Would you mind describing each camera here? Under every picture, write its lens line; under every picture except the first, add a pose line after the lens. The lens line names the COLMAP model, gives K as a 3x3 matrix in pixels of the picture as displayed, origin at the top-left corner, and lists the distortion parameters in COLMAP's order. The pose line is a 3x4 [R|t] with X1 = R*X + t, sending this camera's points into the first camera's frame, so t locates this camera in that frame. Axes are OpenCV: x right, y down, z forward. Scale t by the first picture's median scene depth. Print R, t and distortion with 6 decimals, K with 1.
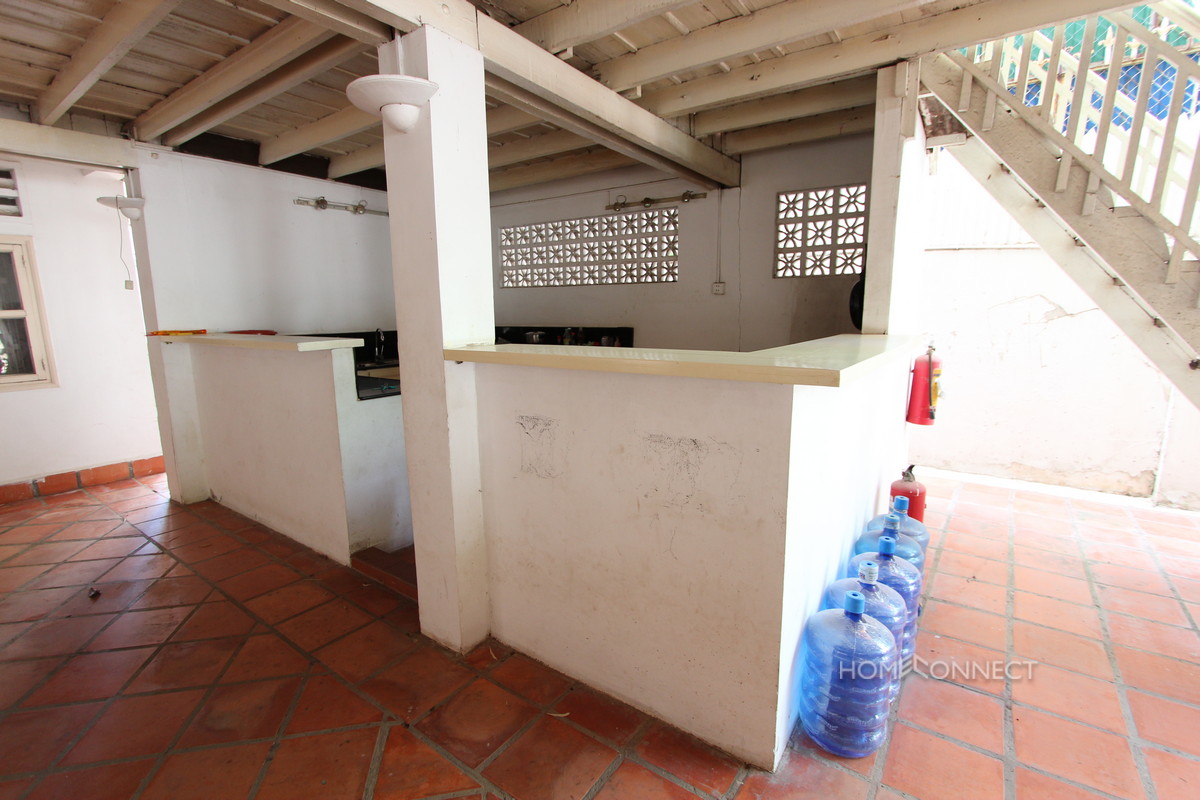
lens RADIAL K [[543.2, 0, 602.7], [0, 543.2, 399.9], [0, 0, 1]] dist [-0.000369, -0.000022]
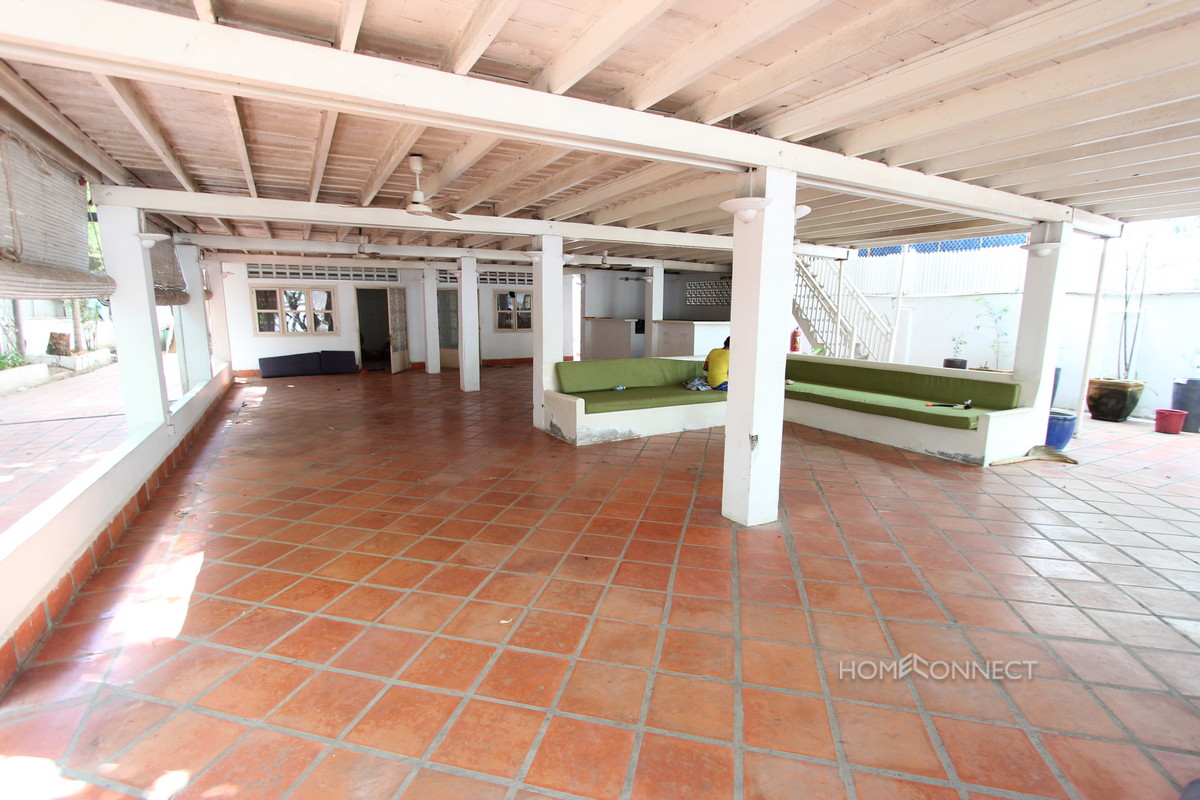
lens RADIAL K [[543.2, 0, 599.9], [0, 543.2, 401.6], [0, 0, 1]] dist [-0.000369, -0.000022]
pose [[0.904082, 0.086743, -0.418463, 1.061011], [-0.082204, 0.996196, 0.028899, 0.403899], [0.419378, 0.008272, 0.907774, -2.805513]]
